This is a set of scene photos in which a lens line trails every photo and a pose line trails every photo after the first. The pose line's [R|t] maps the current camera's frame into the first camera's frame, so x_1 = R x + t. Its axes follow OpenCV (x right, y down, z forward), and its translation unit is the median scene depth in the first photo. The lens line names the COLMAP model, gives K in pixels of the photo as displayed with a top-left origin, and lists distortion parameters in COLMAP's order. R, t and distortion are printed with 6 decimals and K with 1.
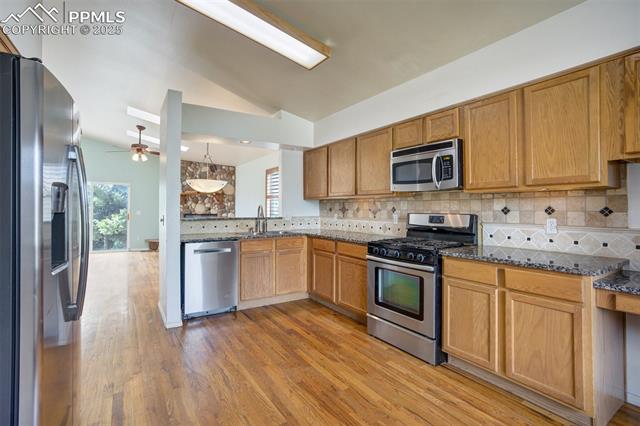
lens RADIAL K [[308.2, 0, 320.1], [0, 308.2, 204.7], [0, 0, 1]] dist [-0.001582, 0.000461]
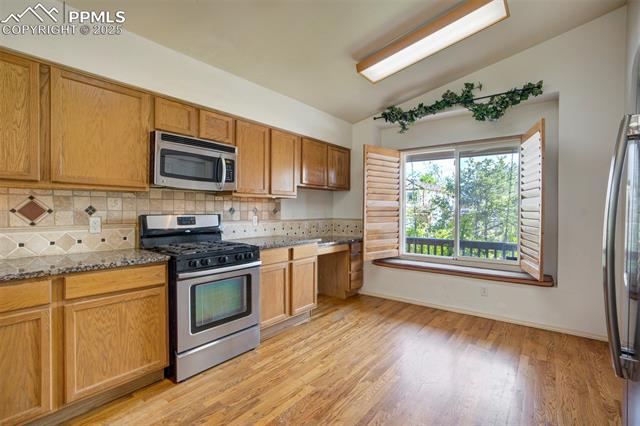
lens RADIAL K [[300.6, 0, 320.0], [0, 300.6, 213.0], [0, 0, 1]] dist [-0.000541, 0.000094]
pose [[-0.311766, -0.011697, 0.950087, -0.647219], [-0.018567, 0.999808, 0.006216, 0.012760], [-0.949978, -0.015702, -0.311923, 0.972047]]
